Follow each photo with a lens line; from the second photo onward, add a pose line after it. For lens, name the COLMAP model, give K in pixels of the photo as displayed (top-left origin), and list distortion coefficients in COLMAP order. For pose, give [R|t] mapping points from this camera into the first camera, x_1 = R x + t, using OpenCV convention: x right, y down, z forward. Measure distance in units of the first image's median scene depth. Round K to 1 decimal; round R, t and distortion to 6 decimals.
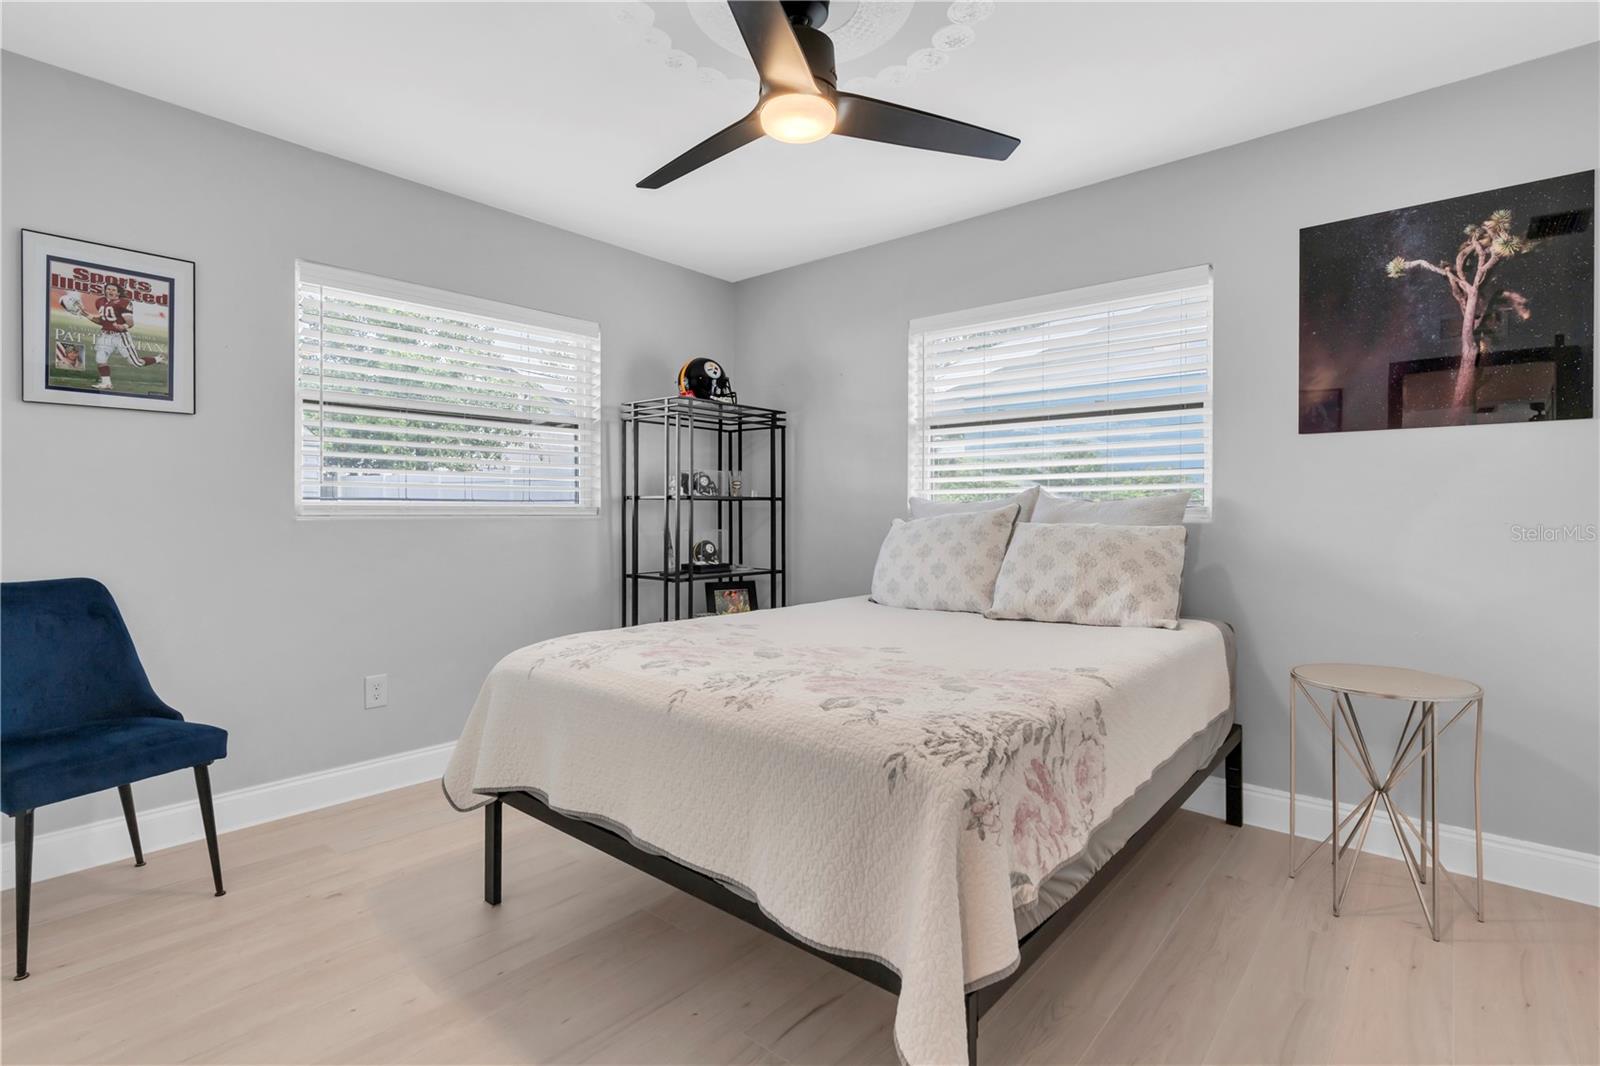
lens RADIAL K [[734.1, 0, 794.8], [0, 734.1, 519.3], [0, 0, 1]] dist [-0.002100, -0.000117]
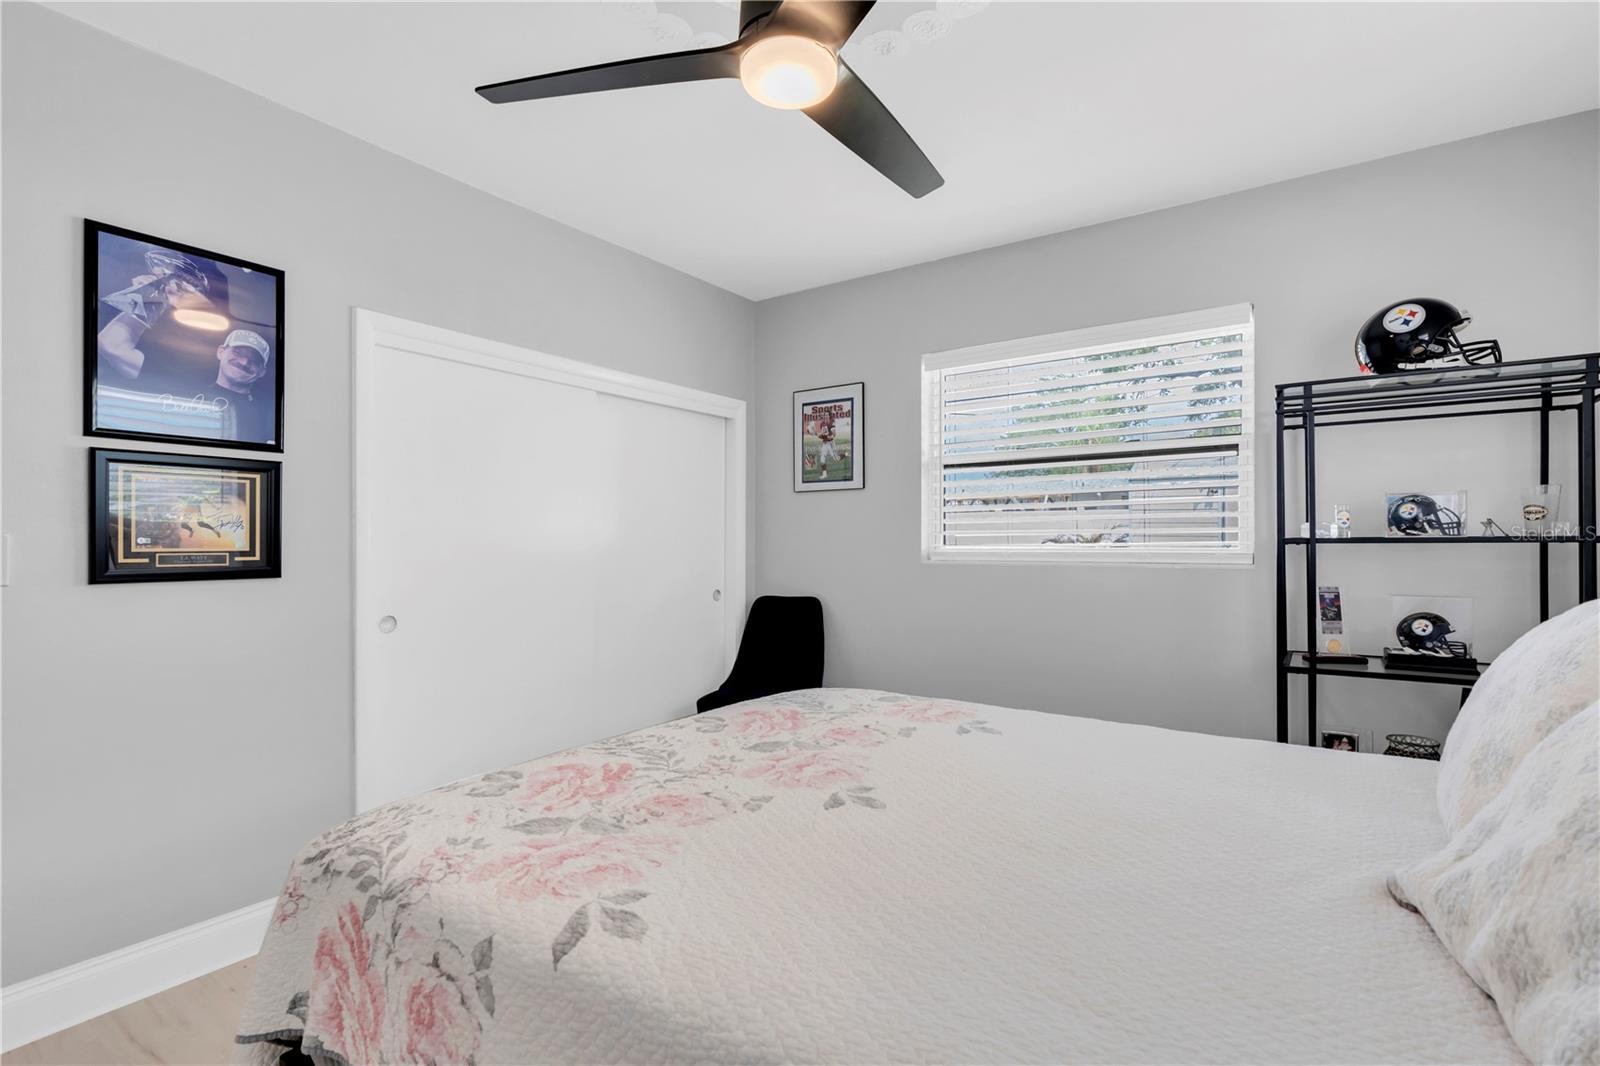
lens RADIAL K [[747.5, 0, 800.2], [0, 747.5, 538.3], [0, 0, 1]] dist [-0.002285, -0.000119]
pose [[0.140778, -0.004711, -0.990030, 0.634518], [-0.004836, 0.999973, -0.005446, -0.040379], [0.990029, 0.005554, 0.140751, 0.712834]]
